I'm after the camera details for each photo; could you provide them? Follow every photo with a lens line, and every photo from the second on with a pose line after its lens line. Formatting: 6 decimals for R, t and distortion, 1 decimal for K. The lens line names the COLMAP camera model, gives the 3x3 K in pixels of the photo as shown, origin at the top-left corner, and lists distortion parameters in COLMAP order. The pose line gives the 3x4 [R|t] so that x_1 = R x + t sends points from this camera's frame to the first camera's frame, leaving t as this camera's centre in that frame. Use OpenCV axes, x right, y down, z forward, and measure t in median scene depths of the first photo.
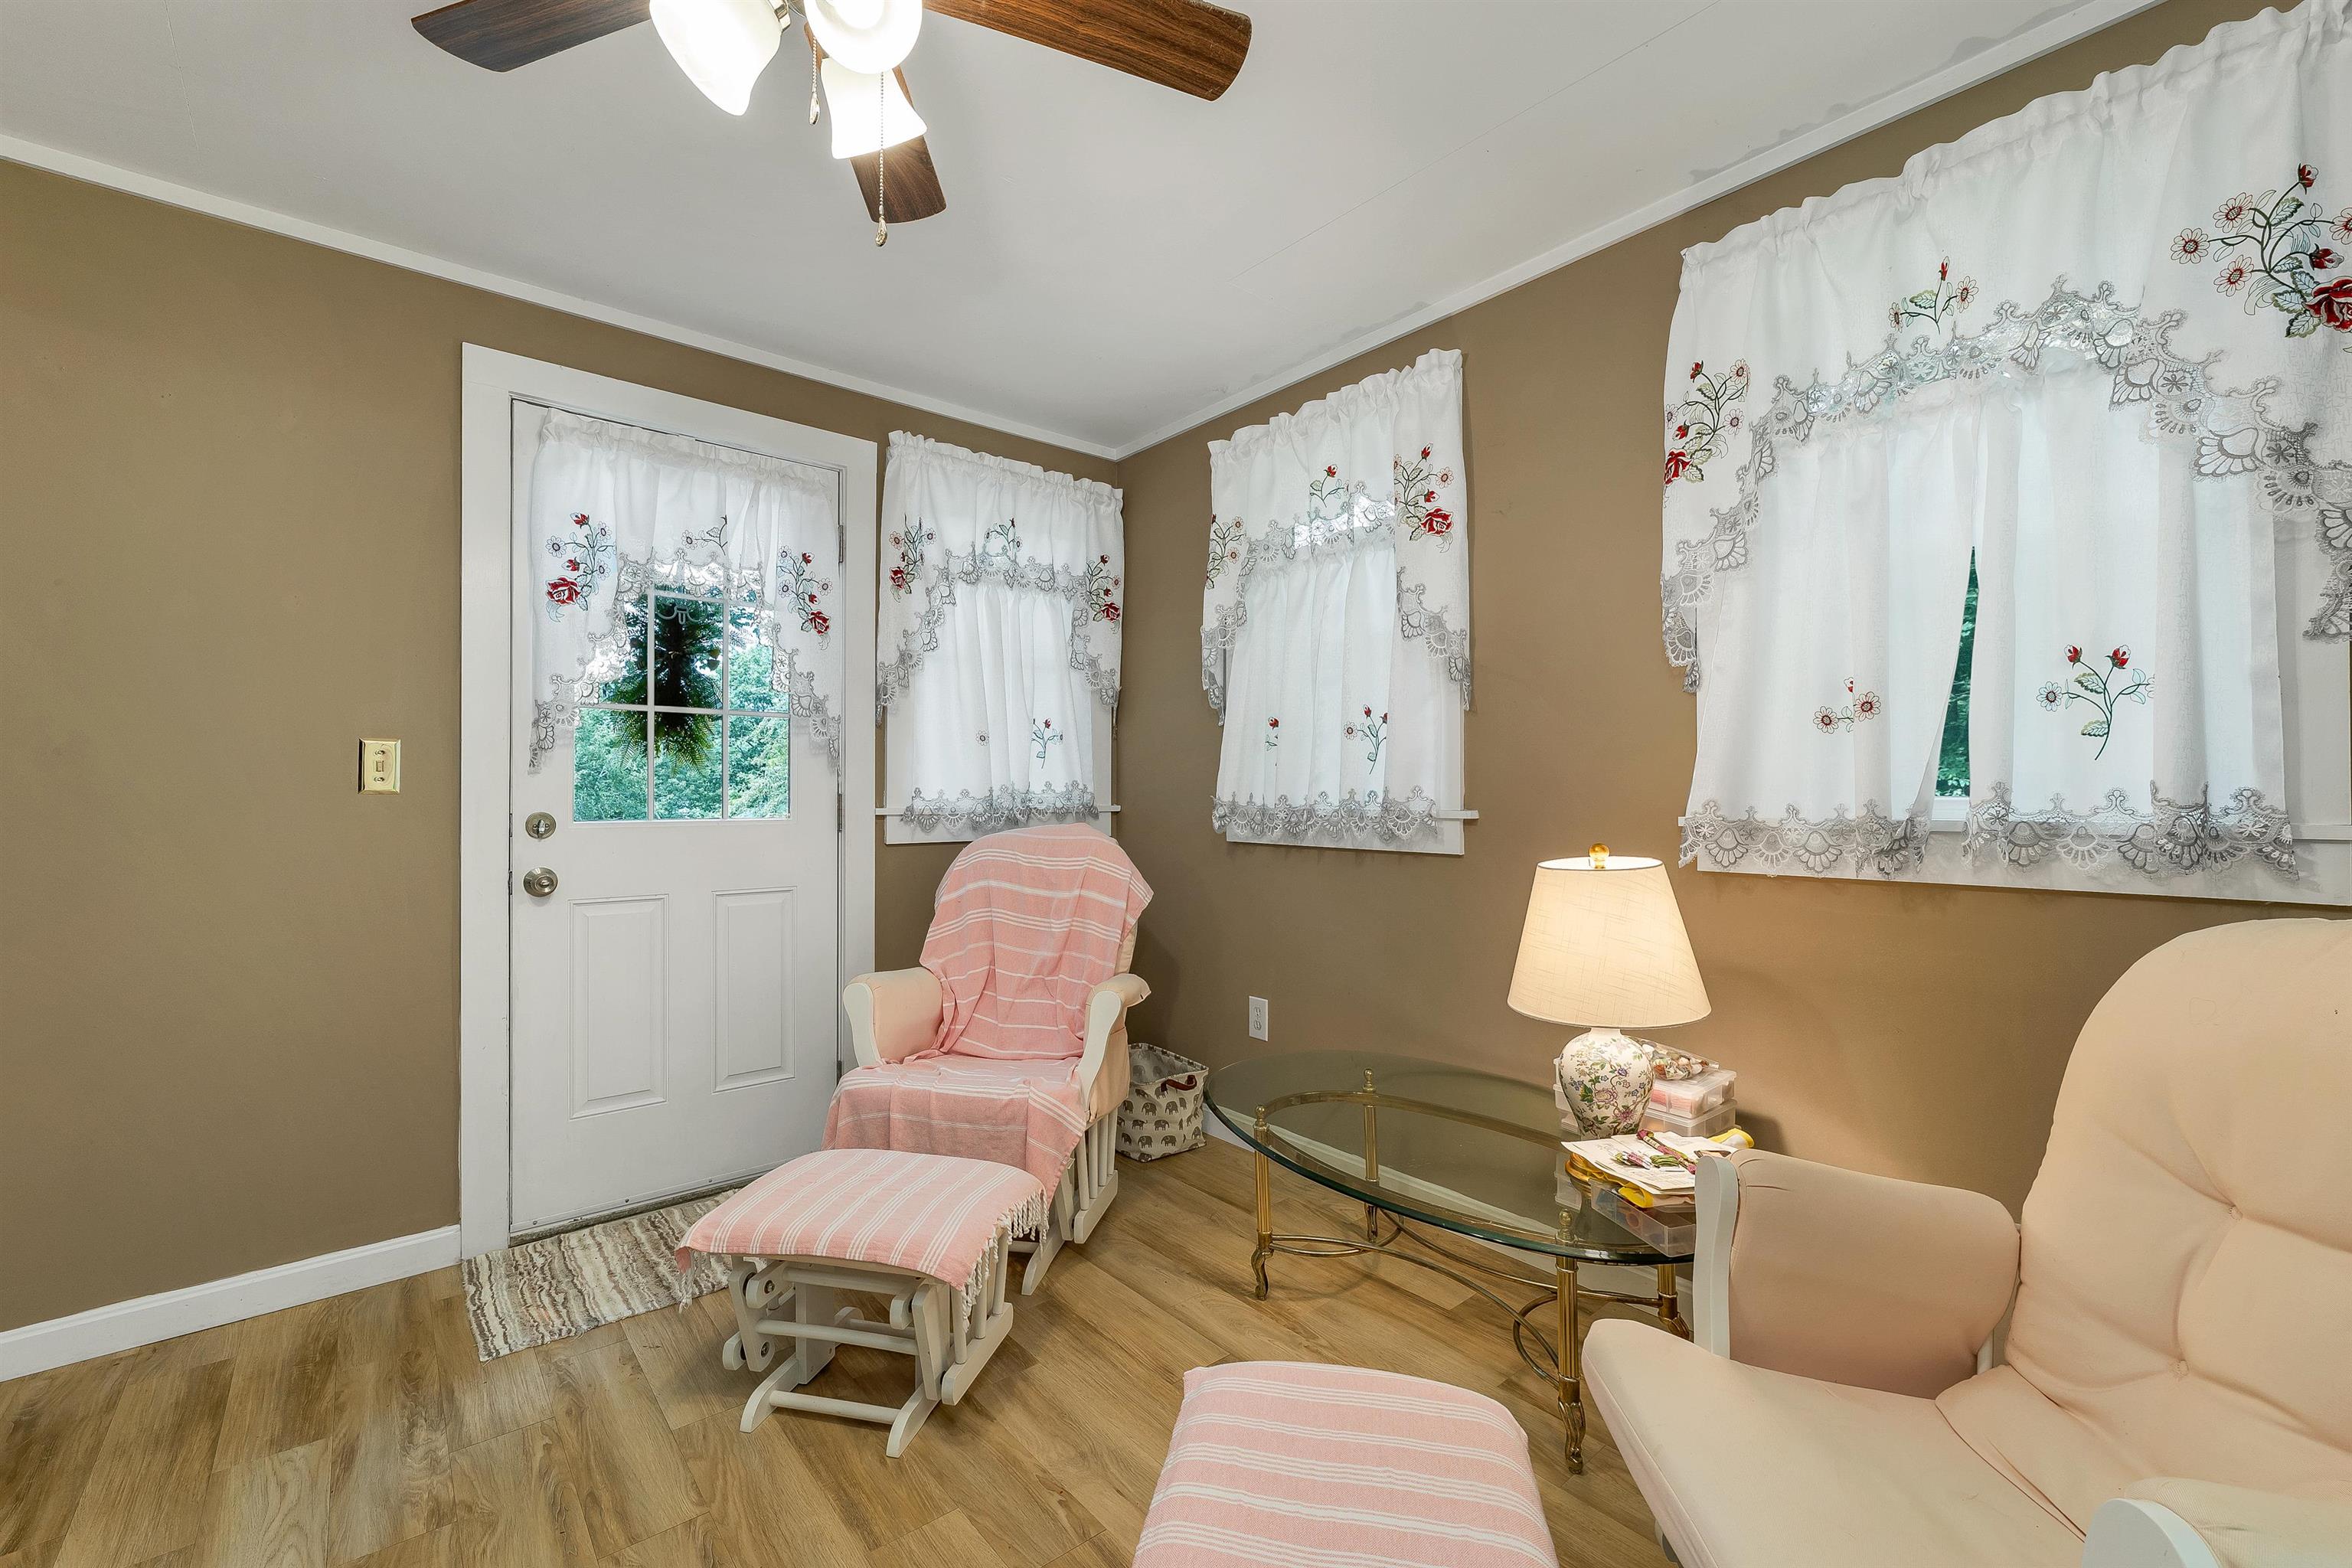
lens RADIAL K [[1017.7, 0, 1060.0], [0, 1017.7, 778.0], [0, 0, 1]] dist [0.001719, 0.000107]
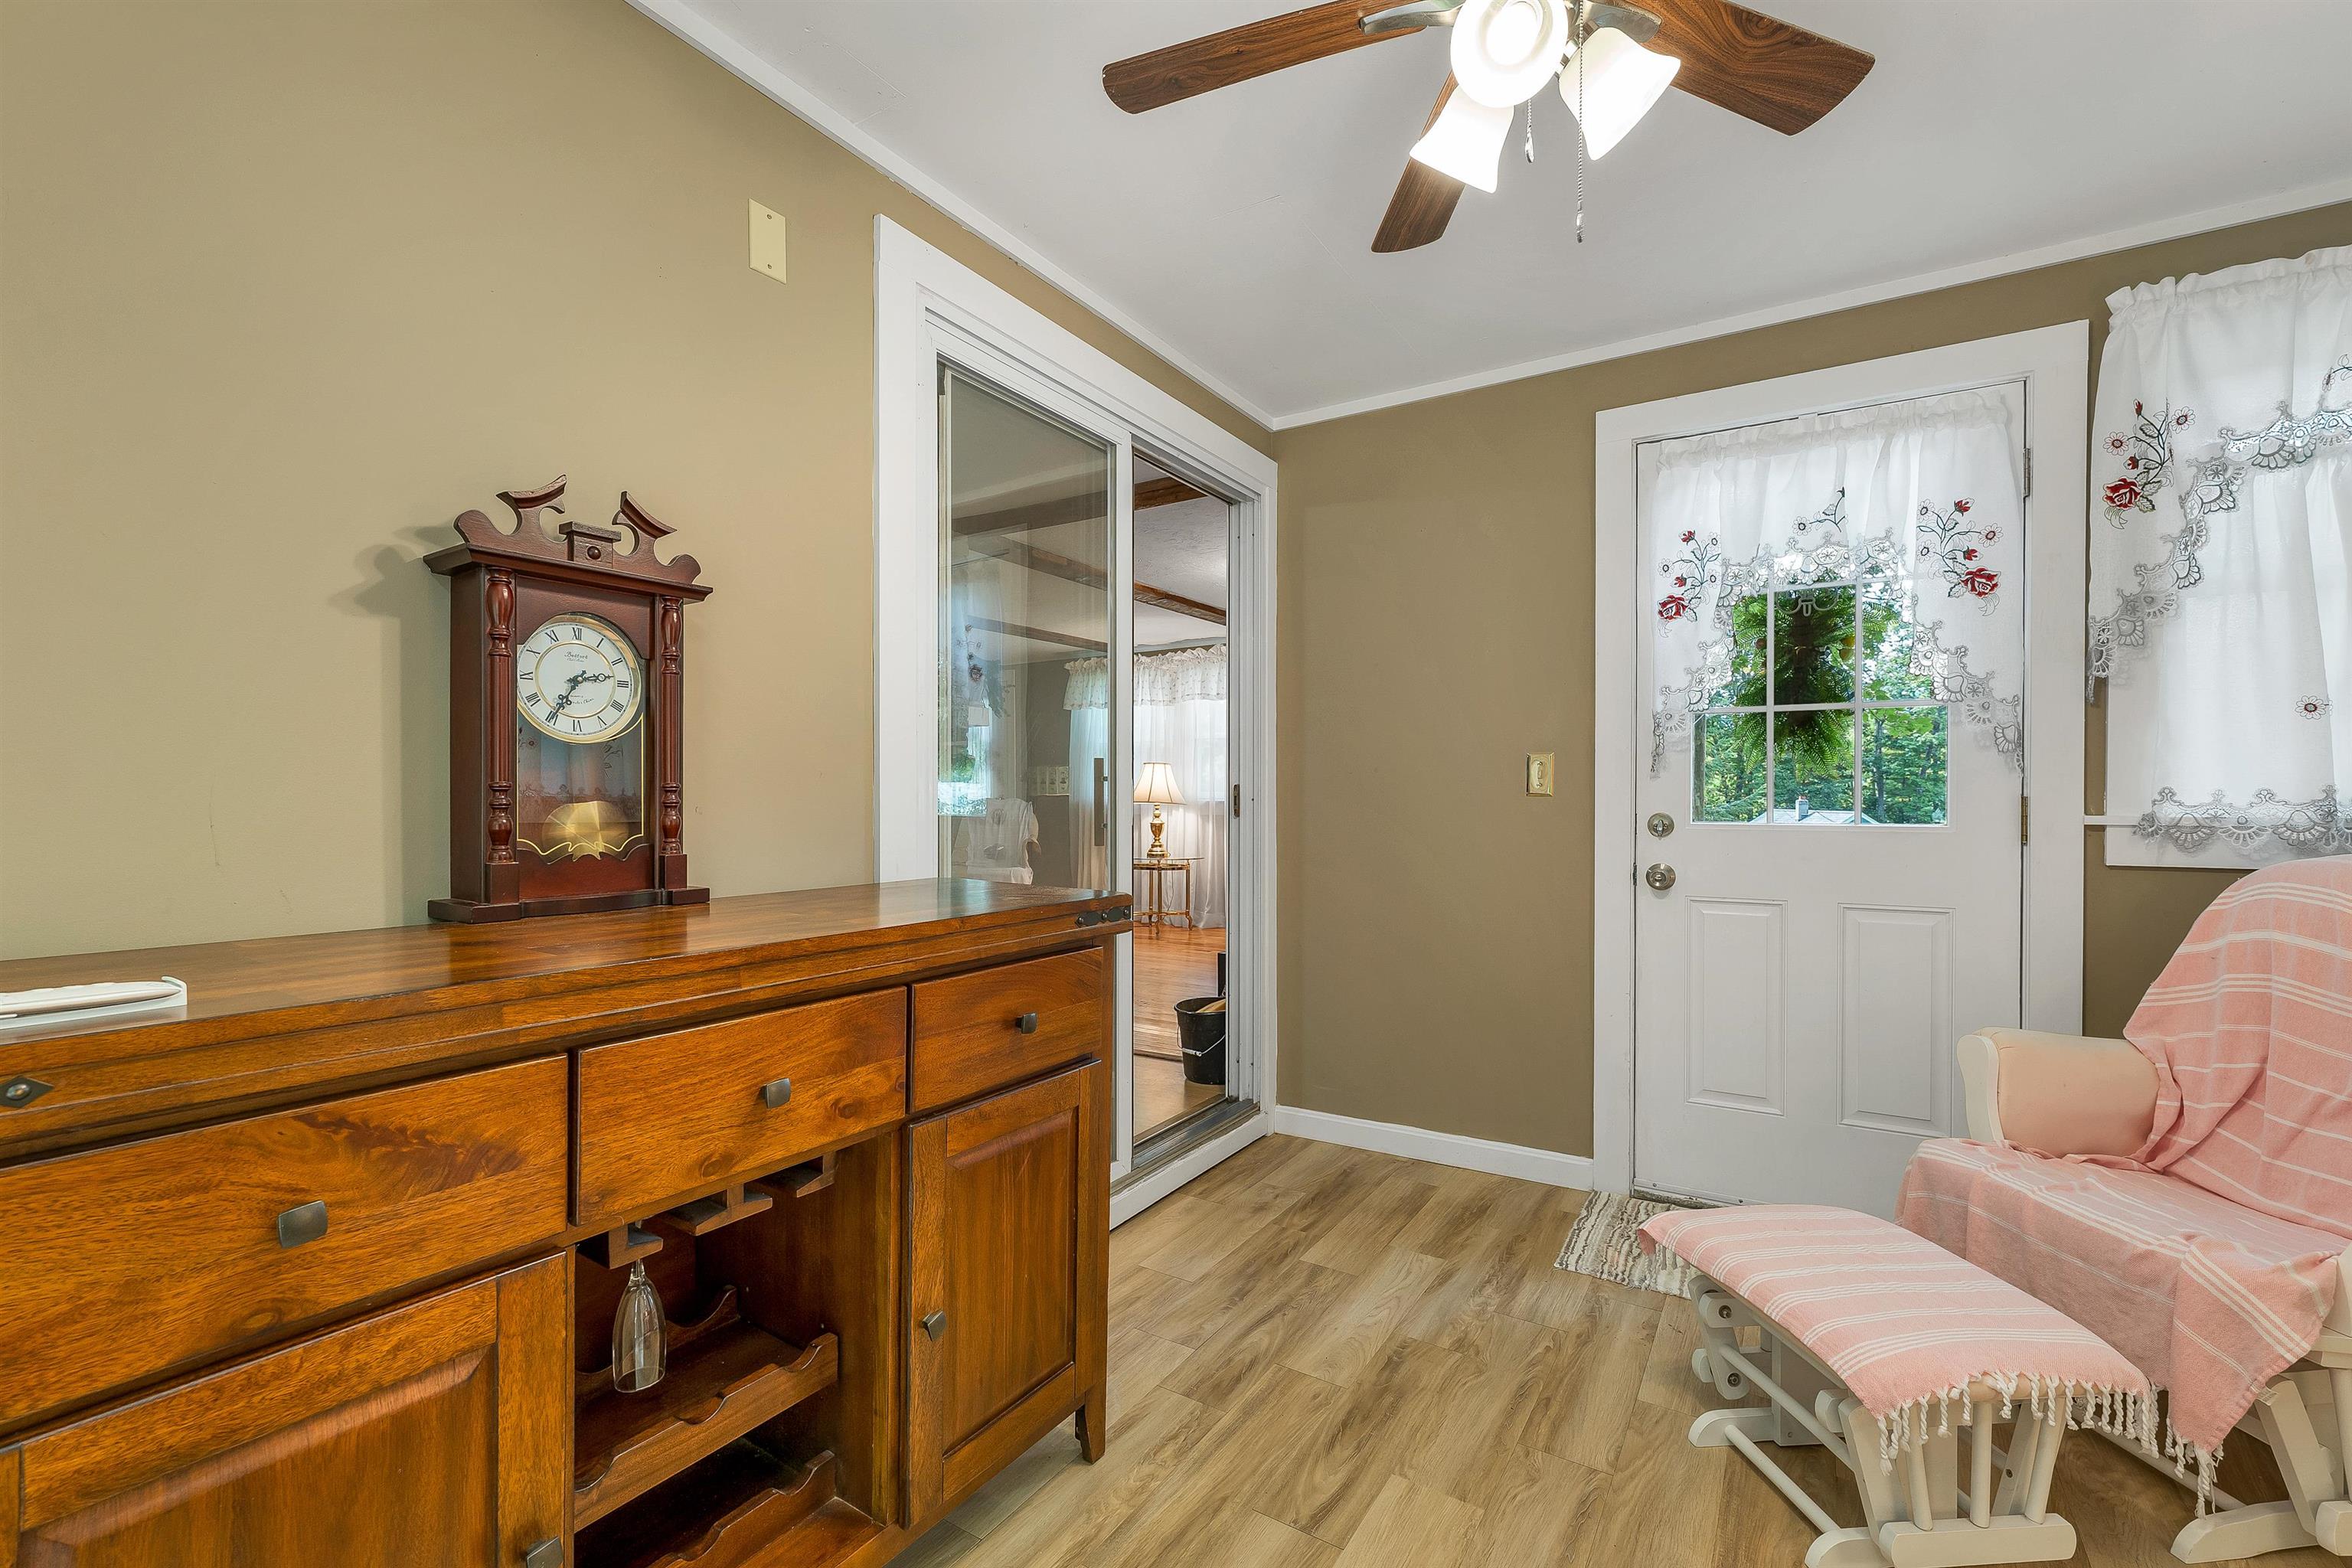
lens RADIAL K [[960.5, 0, 1157.6], [0, 960.5, 786.4], [0, 0, 1]] dist [-0.000724, 0.000147]
pose [[0.327005, -0.010687, -0.944962, 0.290341], [0.013755, 0.999884, -0.006549, 0.004311], [0.944922, -0.010856, 0.327114, 0.153370]]
